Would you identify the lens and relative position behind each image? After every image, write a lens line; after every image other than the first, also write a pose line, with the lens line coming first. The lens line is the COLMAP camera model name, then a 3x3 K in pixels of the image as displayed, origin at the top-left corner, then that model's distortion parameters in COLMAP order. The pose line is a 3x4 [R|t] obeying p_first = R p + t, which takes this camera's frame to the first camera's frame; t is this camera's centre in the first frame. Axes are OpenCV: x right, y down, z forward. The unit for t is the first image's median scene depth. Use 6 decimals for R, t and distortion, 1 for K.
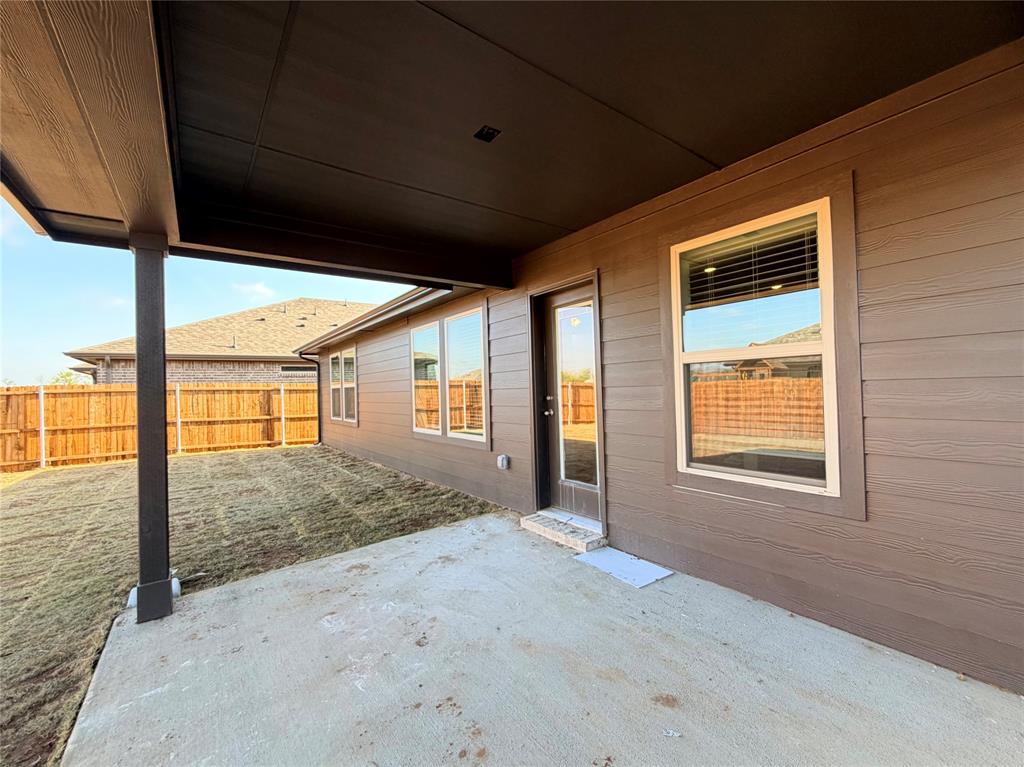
lens RADIAL K [[426.2, 0, 512.0], [0, 426.2, 383.5], [0, 0, 1]] dist [-0.000475, 0.000254]
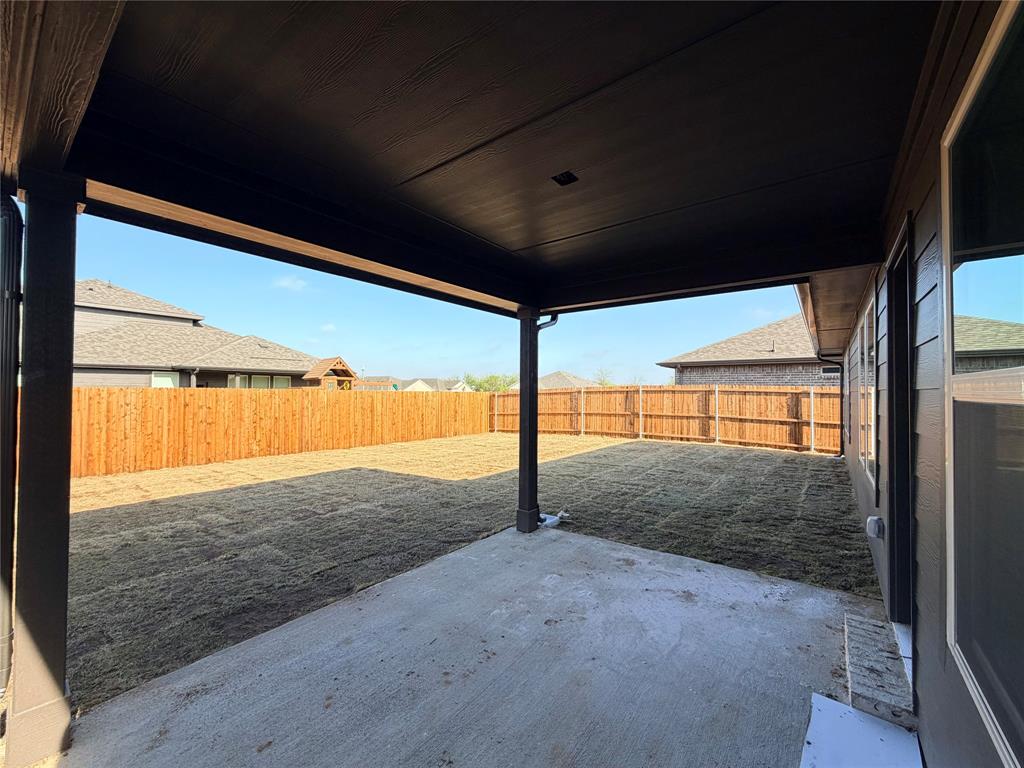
lens RADIAL K [[408.1, 0, 512.0], [0, 408.1, 384.0], [0, 0, 1]] dist [-0.000363, 0.000402]
pose [[0.277696, 0.016254, -0.960532, 0.198057], [-0.006770, 0.999865, 0.014962, -0.019709], [0.960645, 0.002348, 0.277768, 0.131954]]
